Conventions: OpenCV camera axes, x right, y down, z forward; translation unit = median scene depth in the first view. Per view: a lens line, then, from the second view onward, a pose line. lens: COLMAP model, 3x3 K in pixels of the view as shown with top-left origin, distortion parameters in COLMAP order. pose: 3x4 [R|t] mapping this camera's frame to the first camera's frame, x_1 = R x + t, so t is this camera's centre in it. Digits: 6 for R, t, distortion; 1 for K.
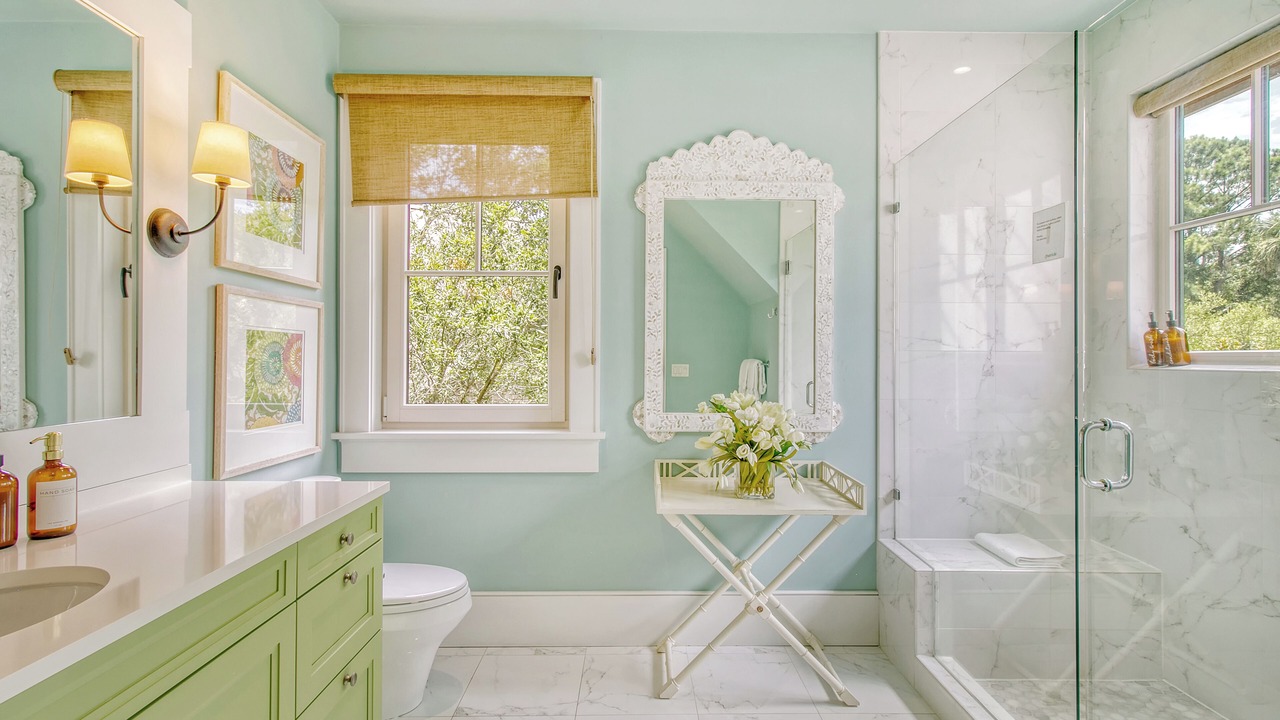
lens RADIAL K [[602.9, 0, 643.7], [0, 602.9, 354.6], [0, 0, 1]] dist [0.001630, 0.000514]
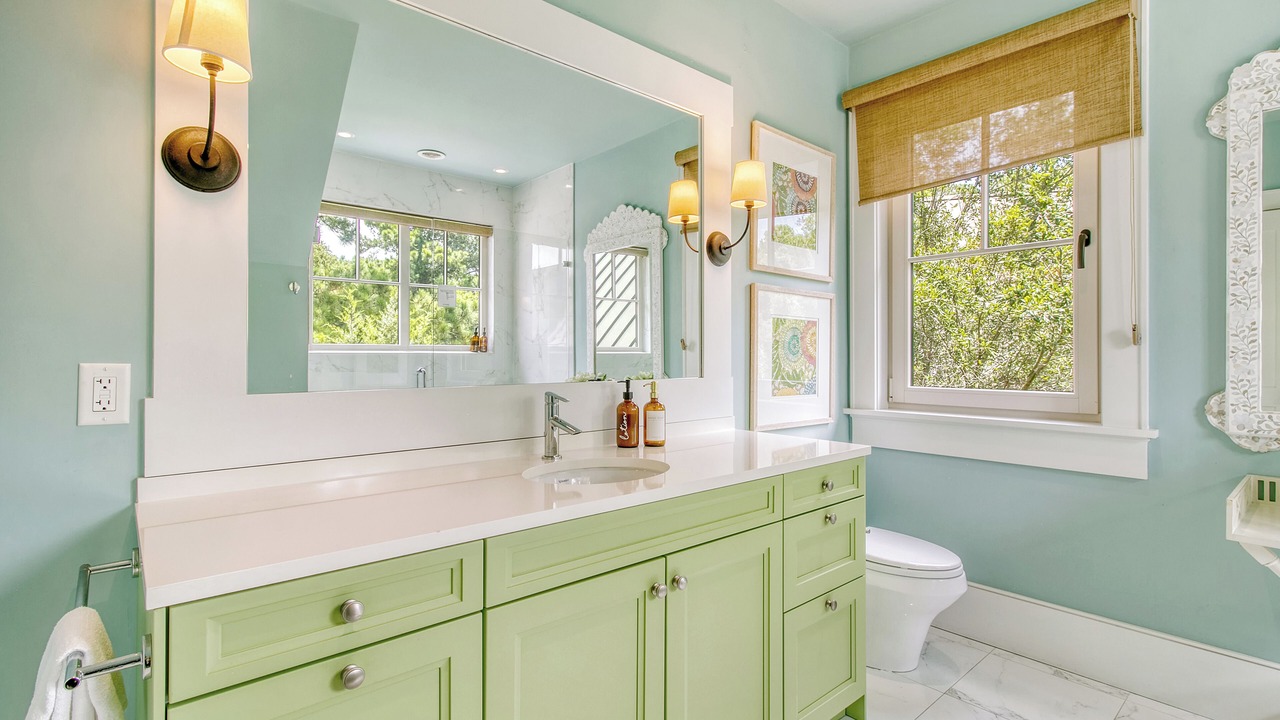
lens RADIAL K [[602.9, 0, 644.3], [0, 602.9, 357.7], [0, 0, 1]] dist [0.001630, 0.000514]
pose [[0.646323, 0.000416, -0.763064, 0.113007], [0.003507, 0.999988, 0.003516, 0.030480], [0.763056, -0.004949, 0.646313, -0.026934]]
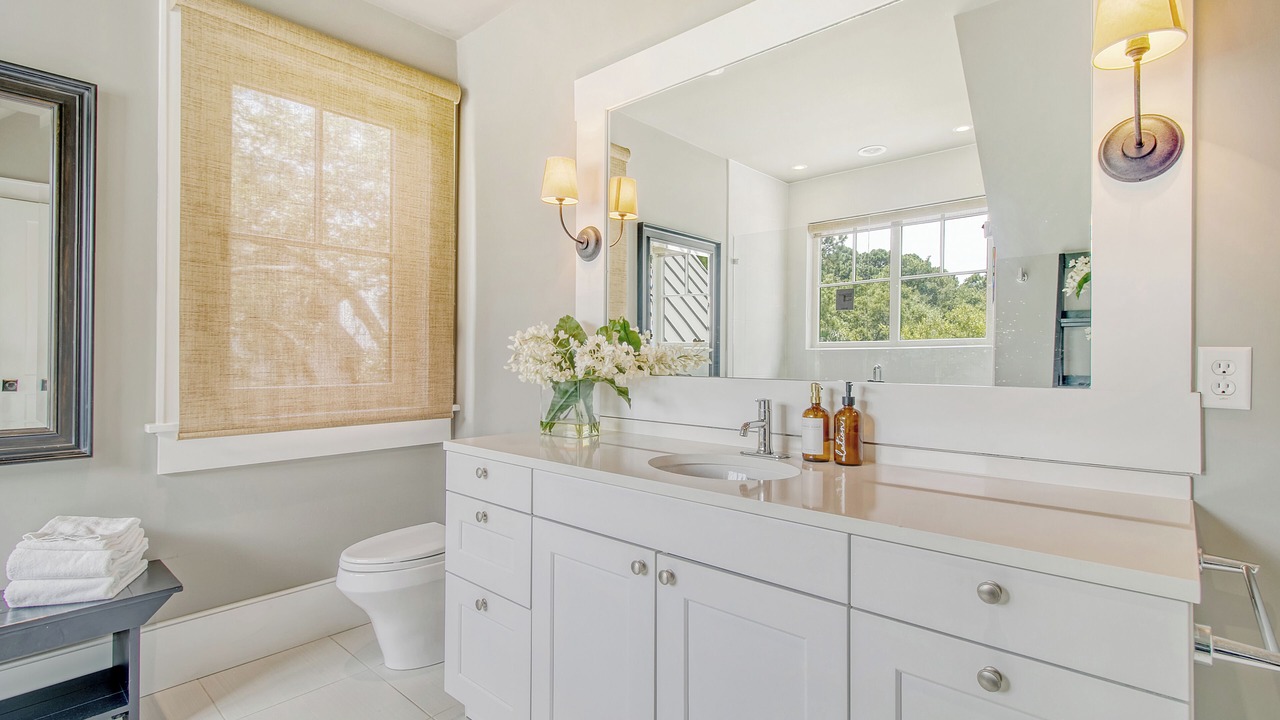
lens RADIAL K [[602.9, 0, 640.2], [0, 602.9, 353.8], [0, 0, 1]] dist [0.001630, 0.000514]
pose [[-0.674261, -0.004846, -0.738477, 0.113940], [-0.003468, 0.999988, -0.003396, 0.036369], [0.738485, 0.000271, -0.674270, 0.805144]]
